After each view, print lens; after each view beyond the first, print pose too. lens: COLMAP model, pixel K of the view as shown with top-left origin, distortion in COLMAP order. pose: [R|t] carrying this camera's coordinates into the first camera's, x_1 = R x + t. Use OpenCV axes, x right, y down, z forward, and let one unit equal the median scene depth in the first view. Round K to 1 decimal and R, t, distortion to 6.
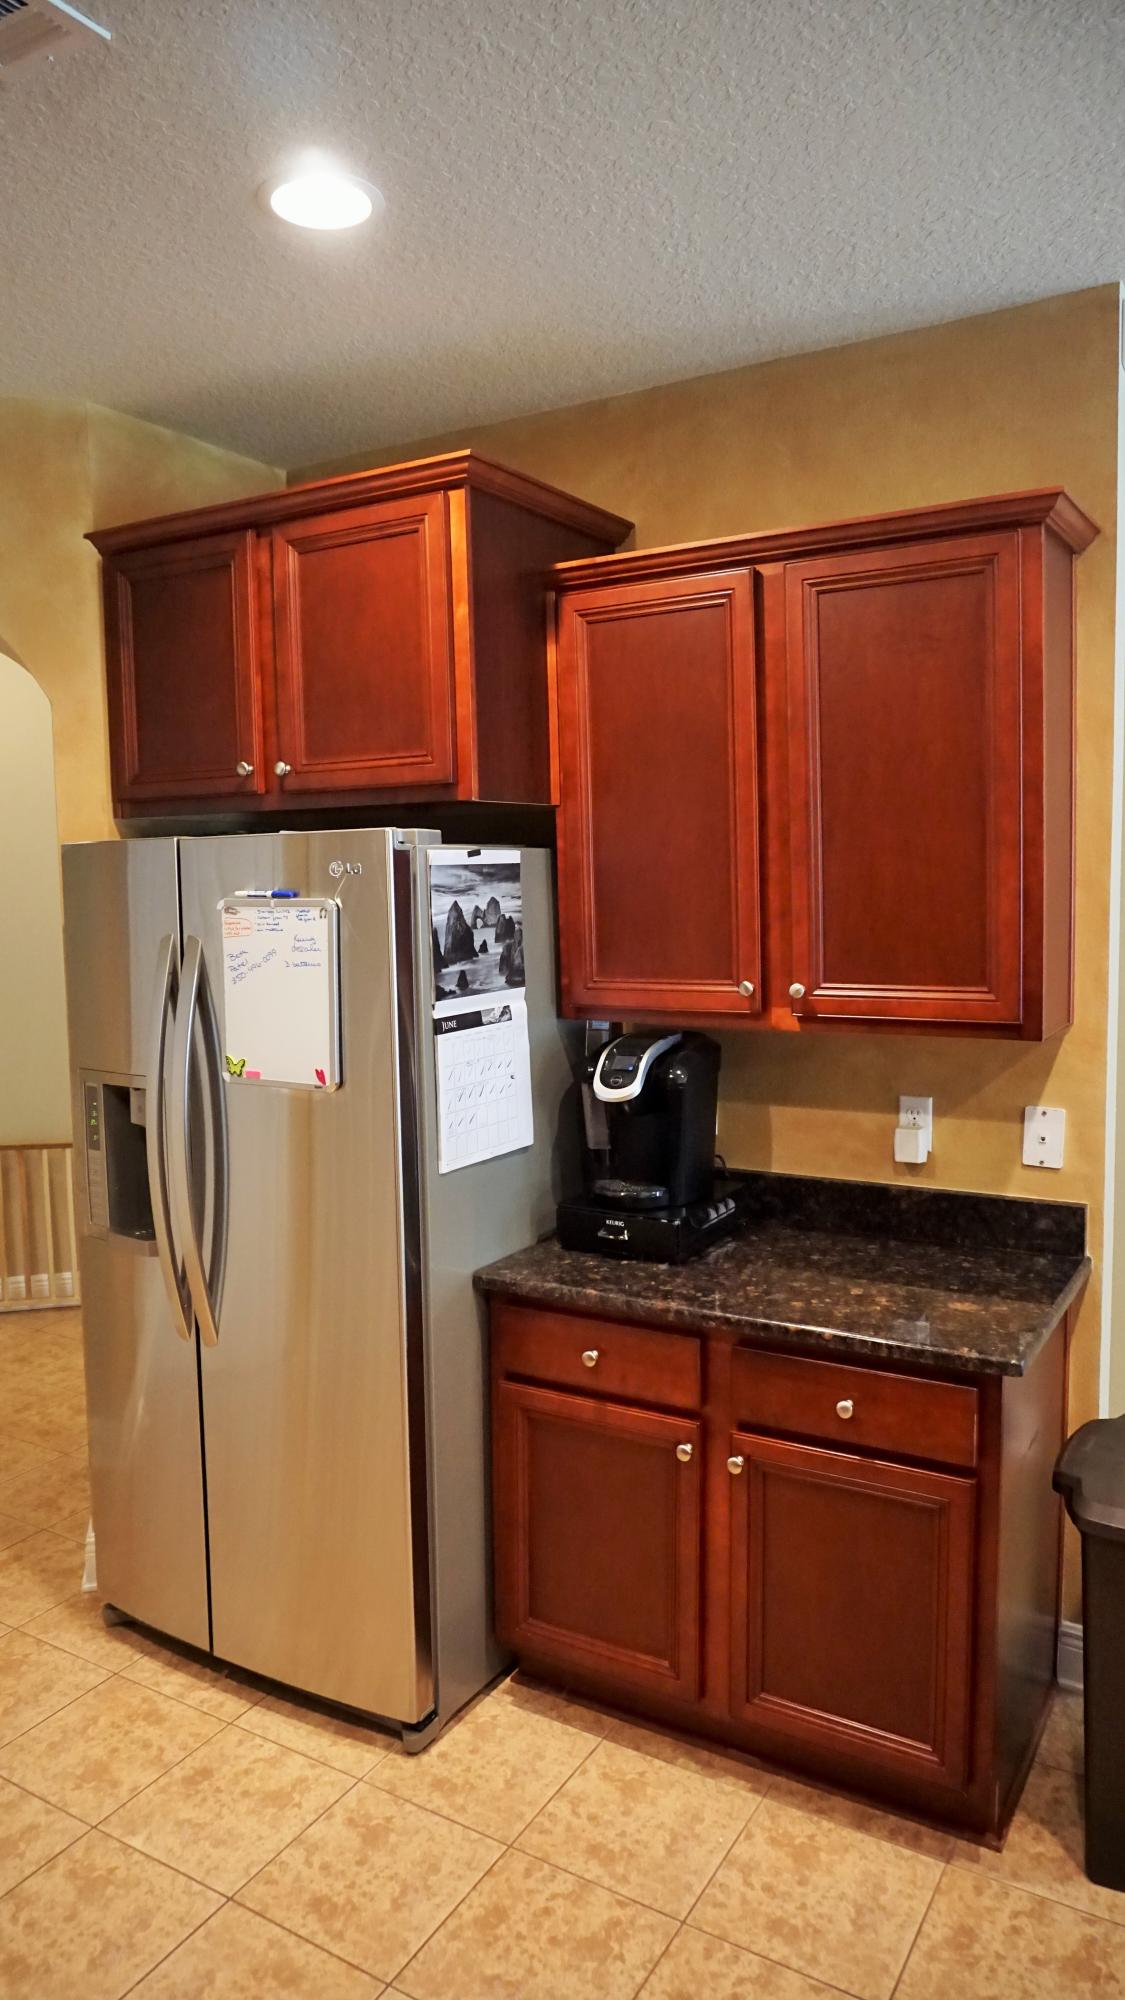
lens RADIAL K [[1352.2, 0, 541.4], [0, 1352.2, 998.8], [0, 0, 1]] dist [-0.026410, 0.034958]
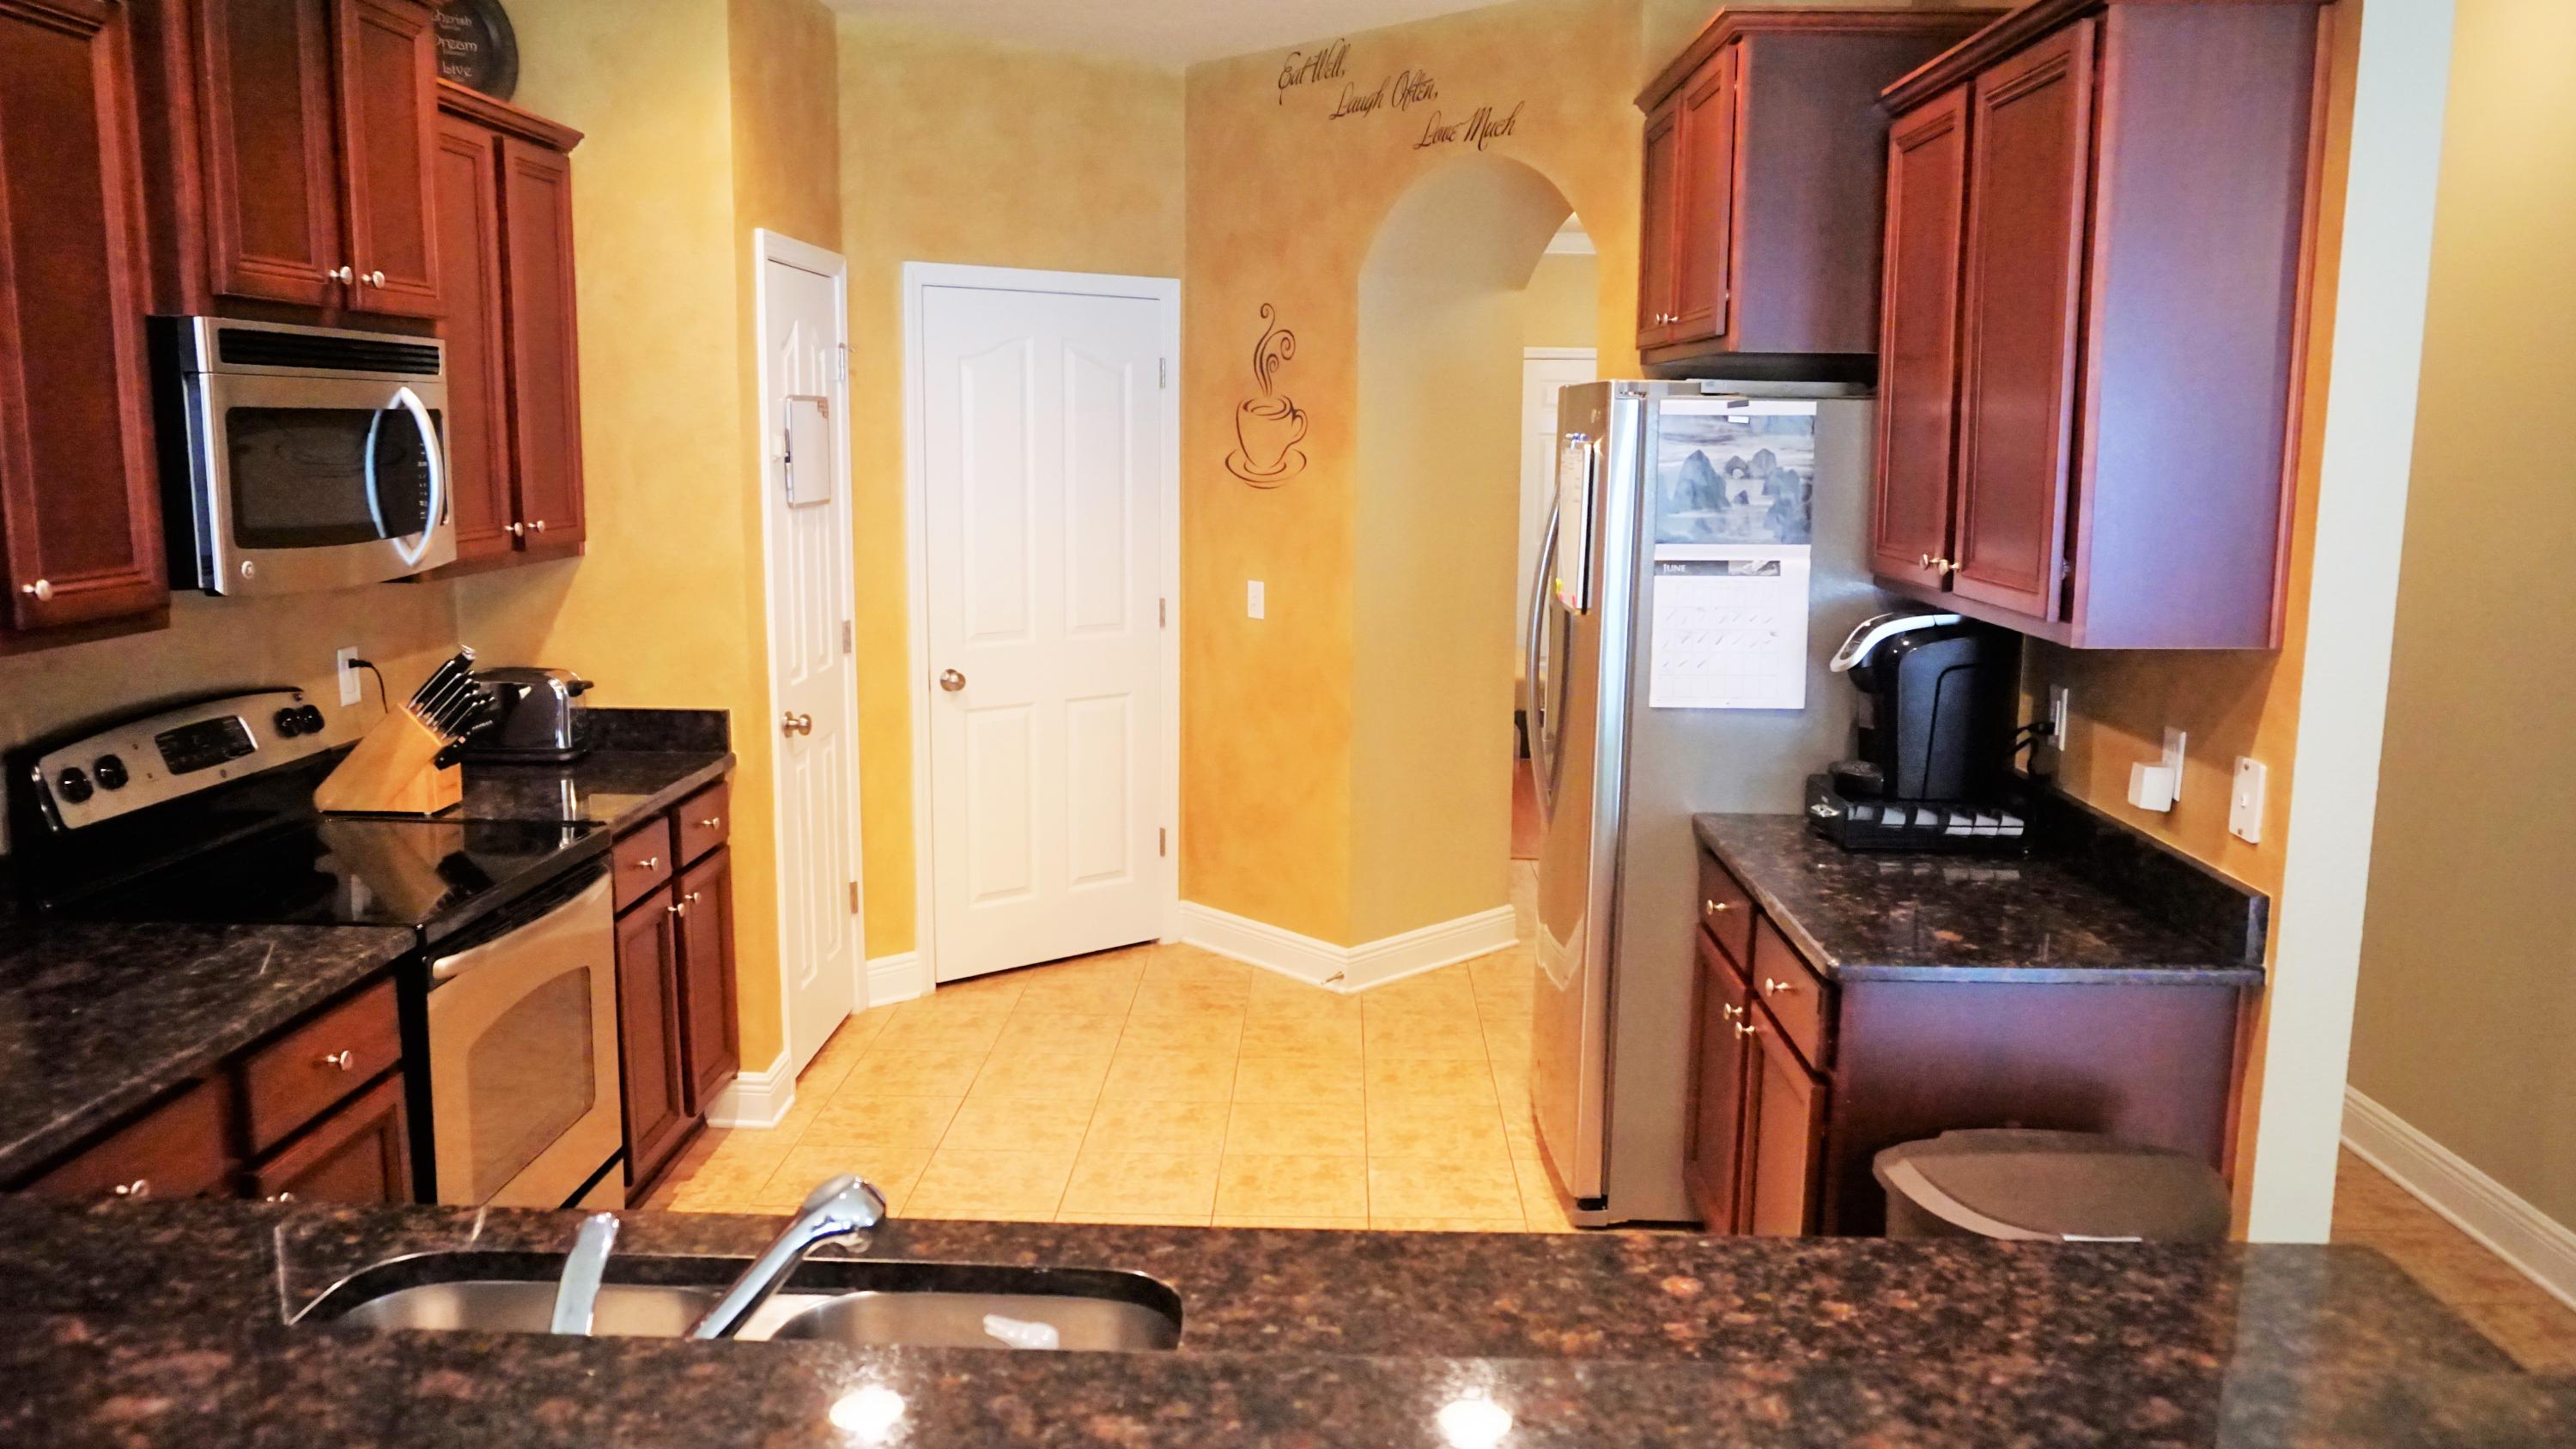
lens RADIAL K [[1872.6, 0, 1316.3], [0, 1872.6, 725.7], [0, 0, 1]] dist [-0.043242, 0.030665]
pose [[0.517277, 0.167044, -0.839357, 0.988247], [-0.104846, 0.985748, 0.131563, -0.020995], [0.849371, 0.019949, 0.527419, 0.001296]]
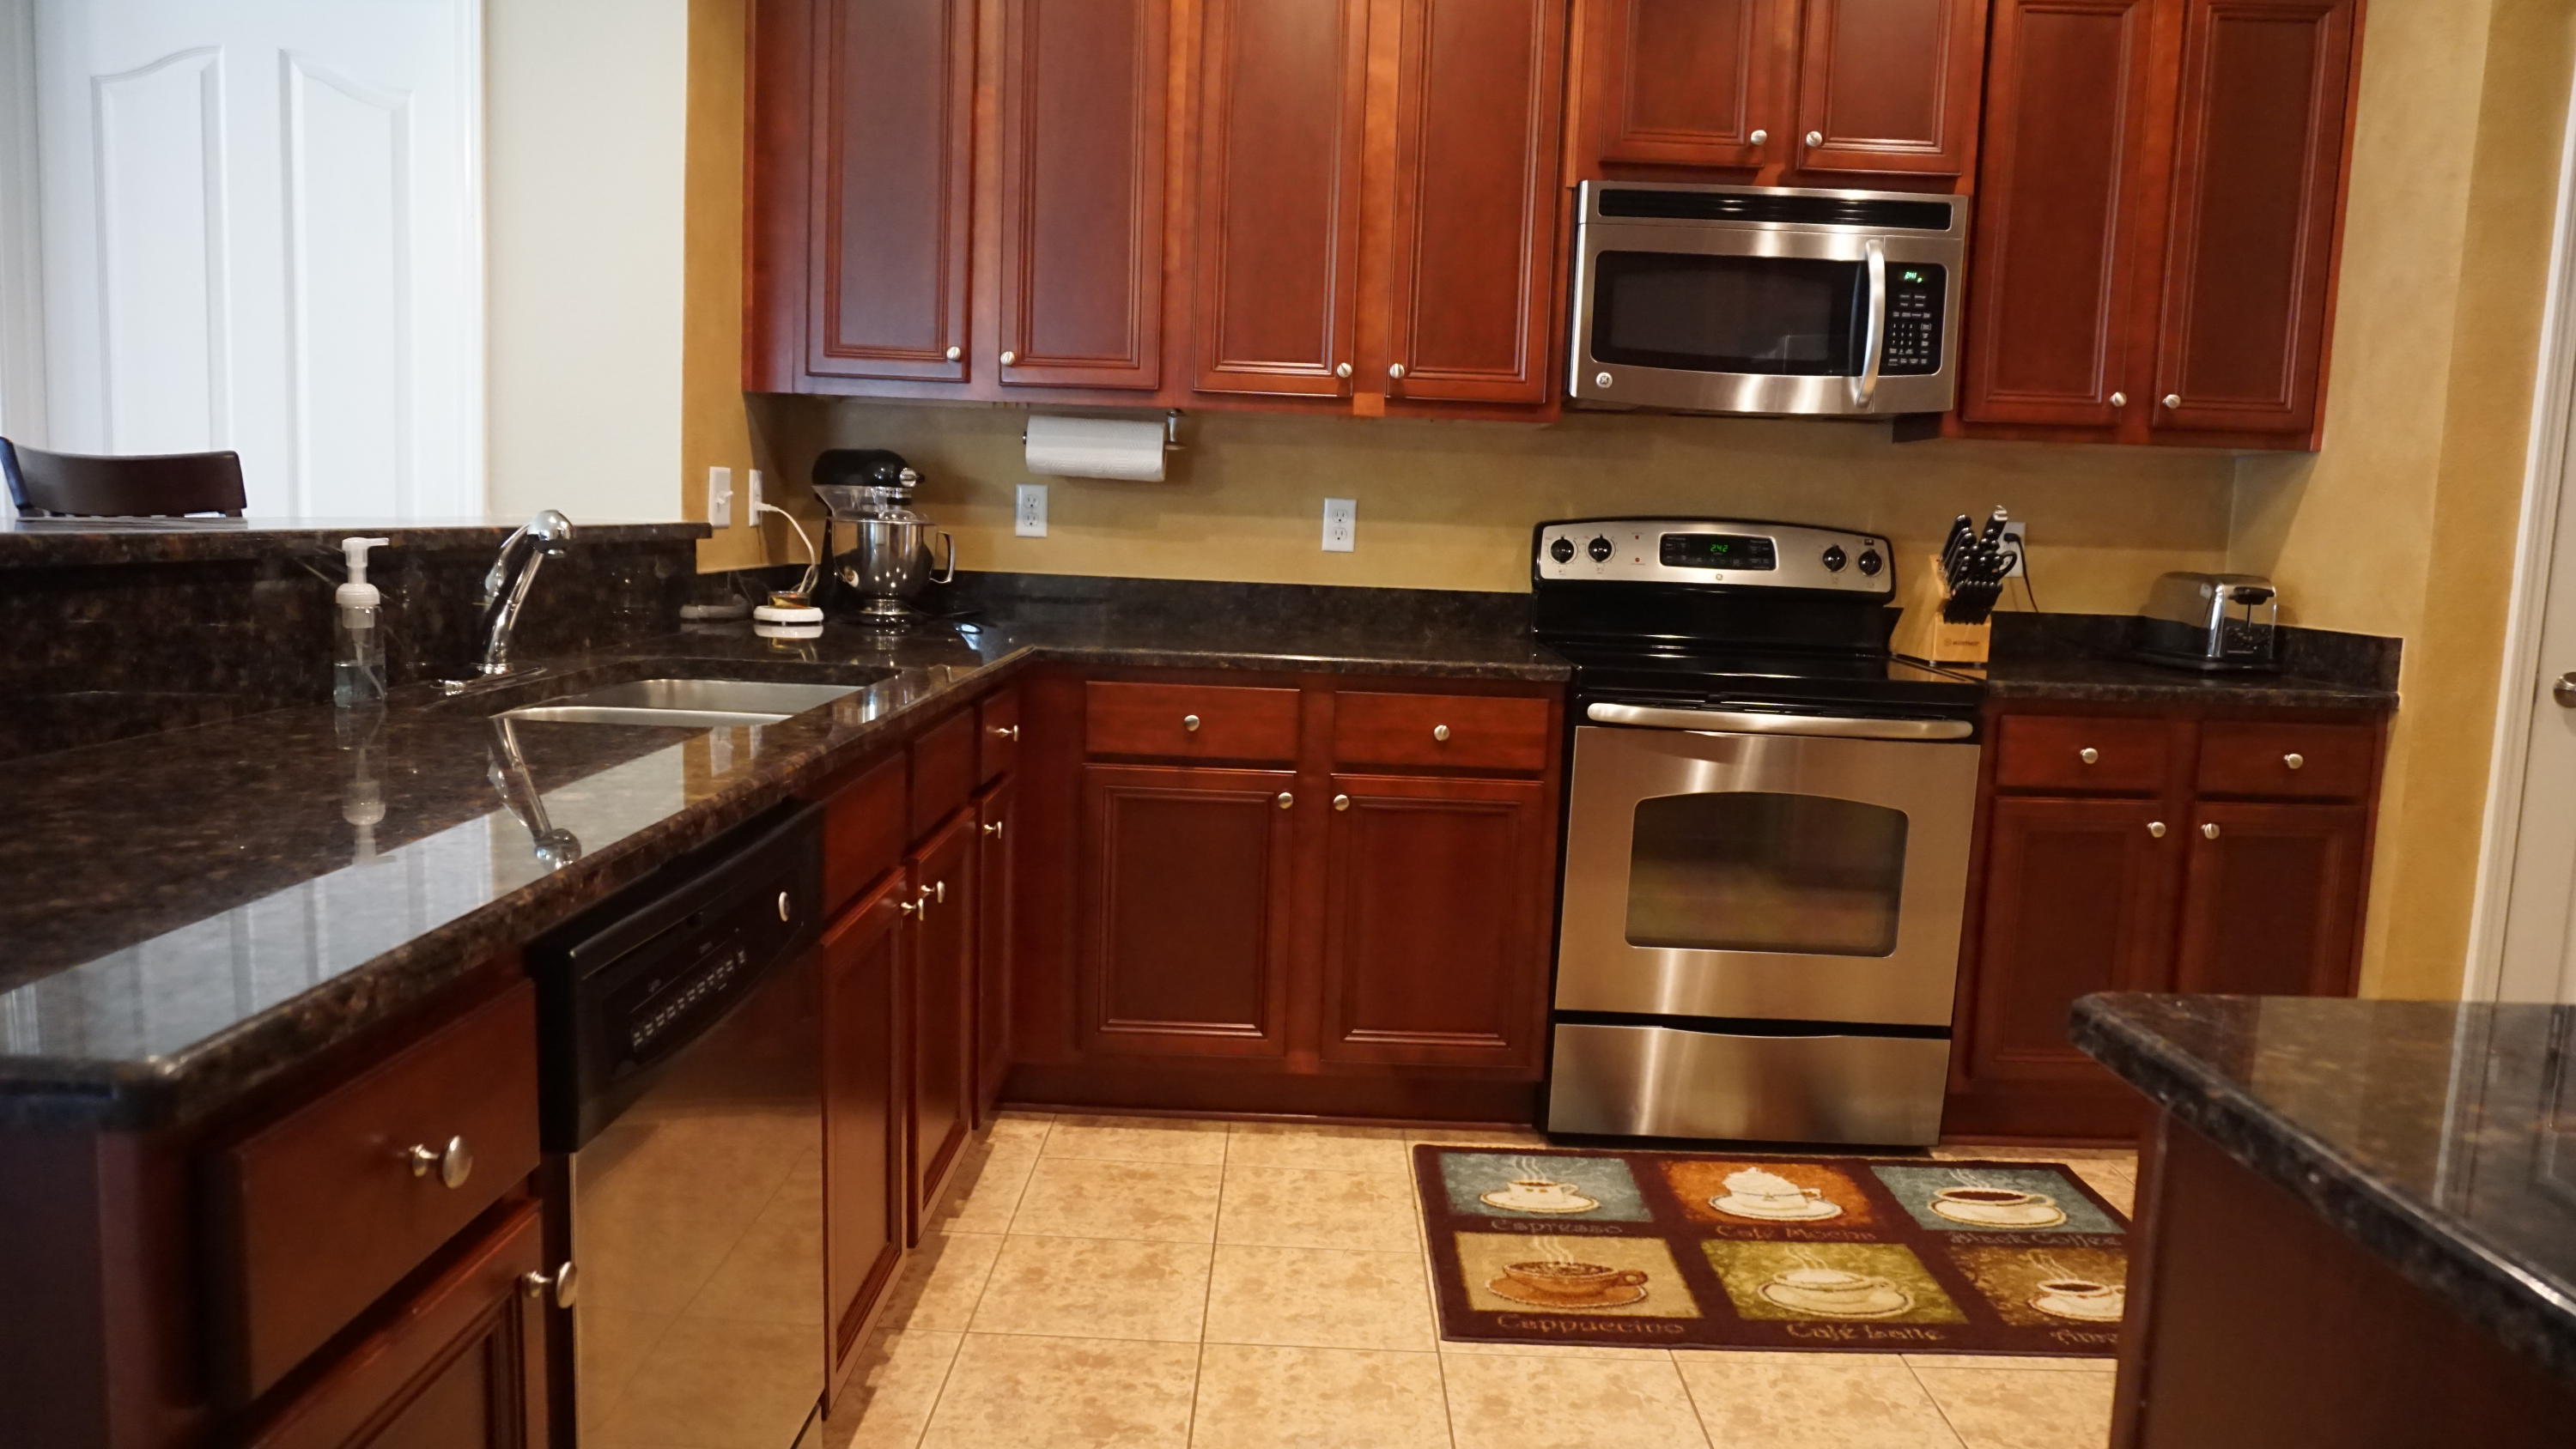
lens RADIAL K [[1741.4, 0, 1298.1], [0, 1741.4, 726.2], [0, 0, 1]] dist [-0.026410, 0.034958]
pose [[-0.845213, 0.058945, -0.531169, 0.641831], [-0.063538, 0.975767, 0.209386, 0.089676], [0.530640, 0.210725, -0.820985, 1.015133]]
